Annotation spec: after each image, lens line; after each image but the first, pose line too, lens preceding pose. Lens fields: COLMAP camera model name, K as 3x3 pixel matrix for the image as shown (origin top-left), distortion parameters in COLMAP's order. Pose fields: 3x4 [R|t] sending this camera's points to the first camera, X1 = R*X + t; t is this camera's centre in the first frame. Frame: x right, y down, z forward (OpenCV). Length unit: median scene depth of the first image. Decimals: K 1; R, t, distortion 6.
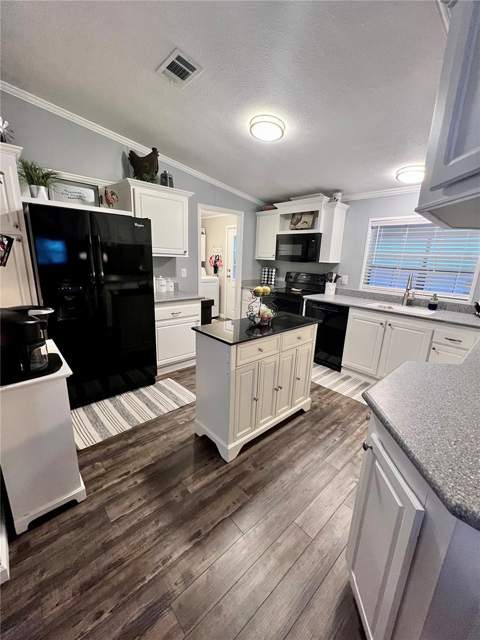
lens RADIAL K [[255.8, 0, 237.9], [0, 255.8, 319.7], [0, 0, 1]] dist [-0.000553, 0.000656]
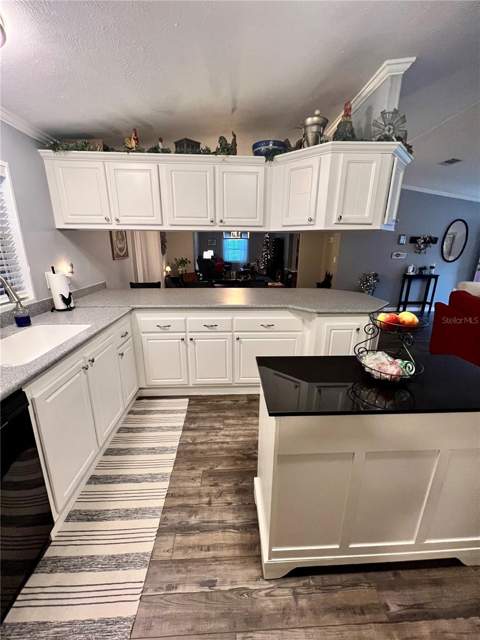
lens RADIAL K [[255.1, 0, 240.2], [0, 255.1, 319.5], [0, 0, 1]] dist [-0.002073, 0.000584]
pose [[-0.779274, -0.217414, 0.587761, 0.020884], [0.113392, 0.873494, 0.473446, -0.198827], [-0.616340, 0.435592, -0.656037, 0.780352]]
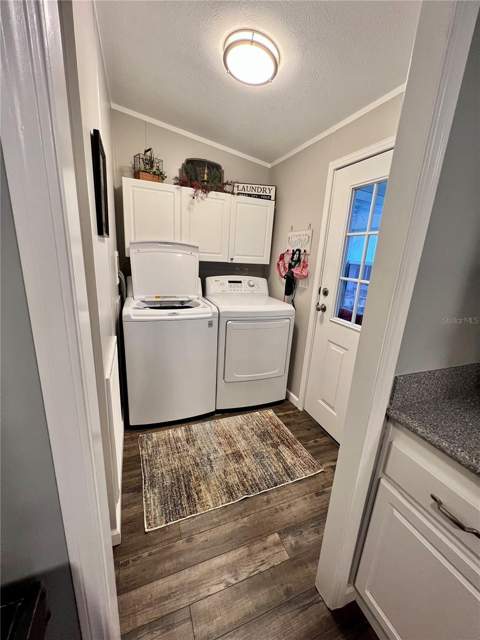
lens RADIAL K [[255.8, 0, 238.8], [0, 255.8, 321.9], [0, 0, 1]] dist [-0.000553, 0.000656]
pose [[0.938522, 0.108813, -0.327621, -0.036771], [-0.109403, 0.993857, 0.016686, -0.205015], [0.327424, 0.020183, 0.944662, 0.886033]]
